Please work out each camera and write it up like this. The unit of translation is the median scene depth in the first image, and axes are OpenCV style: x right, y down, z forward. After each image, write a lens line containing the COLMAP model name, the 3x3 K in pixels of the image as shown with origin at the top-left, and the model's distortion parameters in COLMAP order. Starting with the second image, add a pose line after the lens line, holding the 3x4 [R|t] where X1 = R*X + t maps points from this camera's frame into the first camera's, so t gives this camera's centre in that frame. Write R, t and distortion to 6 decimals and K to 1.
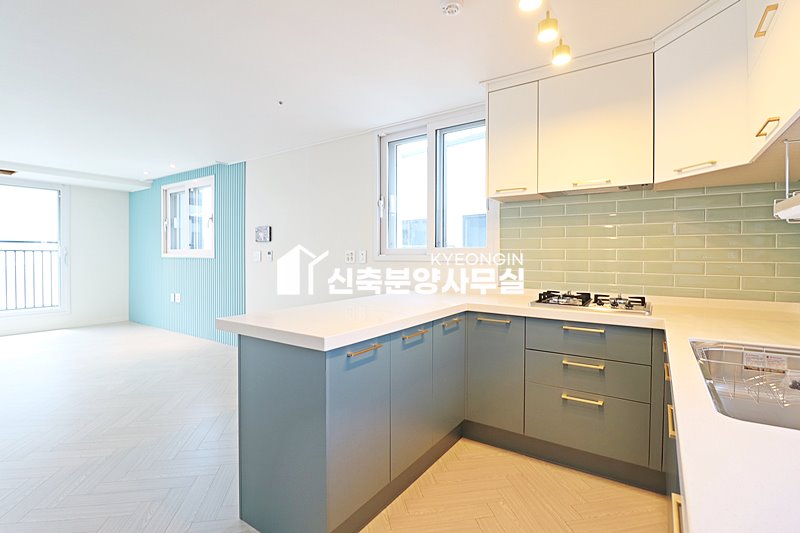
lens RADIAL K [[378.5, 0, 400.7], [0, 378.5, 260.4], [0, 0, 1]] dist [-0.003198, -0.014054]
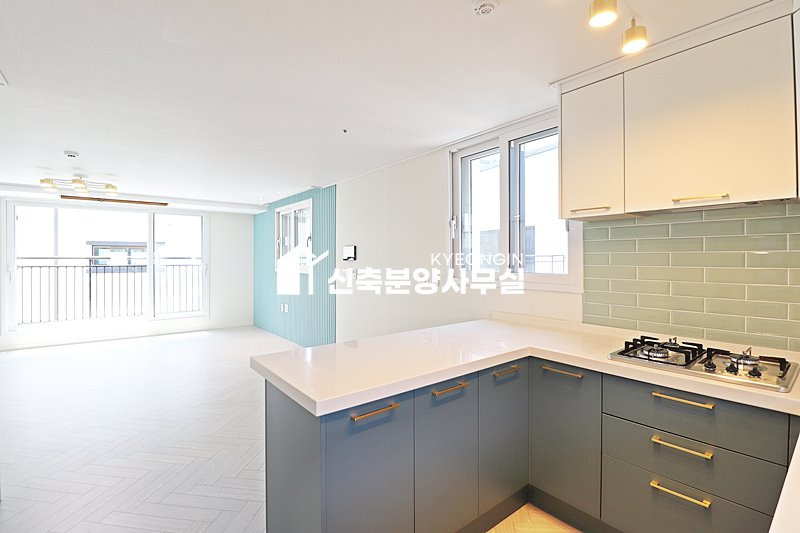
lens RADIAL K [[371.9, 0, 399.0], [0, 371.9, 260.5], [0, 0, 1]] dist [-0.004783, -0.011493]
pose [[0.952823, -0.003819, -0.303503, 0.125584], [0.000257, 0.999931, -0.011776, -0.059735], [0.303527, 0.011143, 0.952758, 0.100706]]
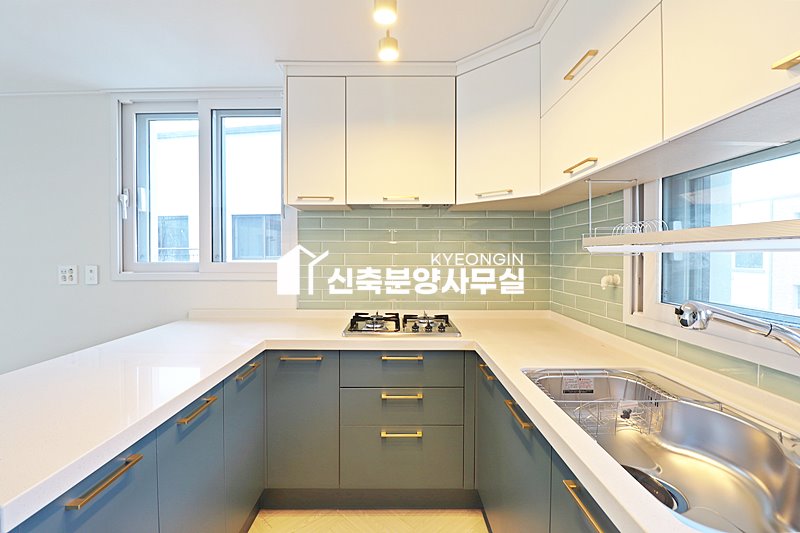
lens RADIAL K [[371.9, 0, 399.0], [0, 371.9, 260.5], [0, 0, 1]] dist [-0.004783, -0.011493]
pose [[0.826094, -0.010735, 0.563429, -0.022349], [0.009159, 0.999942, 0.005624, -0.043730], [-0.563457, 0.000515, 0.826145, 0.183728]]
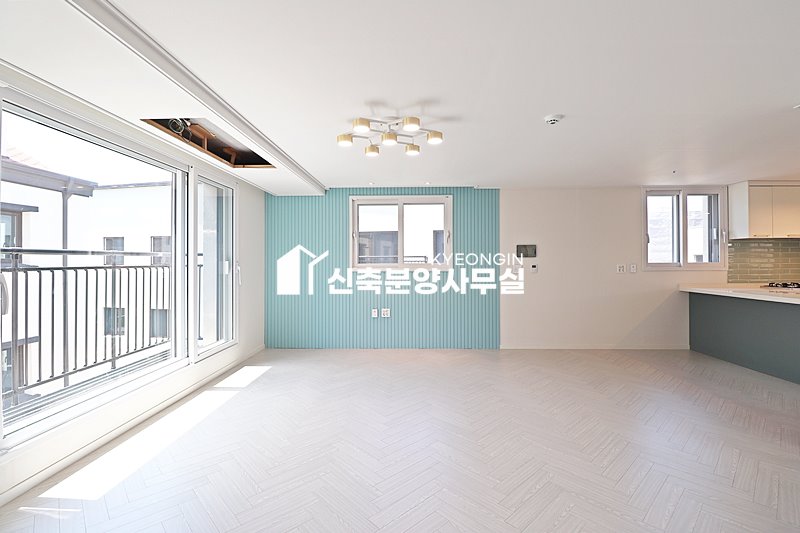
lens RADIAL K [[368.1, 0, 401.3], [0, 368.1, 259.0], [0, 0, 1]] dist [-0.002903, -0.000688]
pose [[0.842353, -0.005288, 0.538900, -2.155065], [0.015012, 0.999794, -0.013655, -0.052750], [-0.538717, 0.019592, 0.842259, 0.340745]]
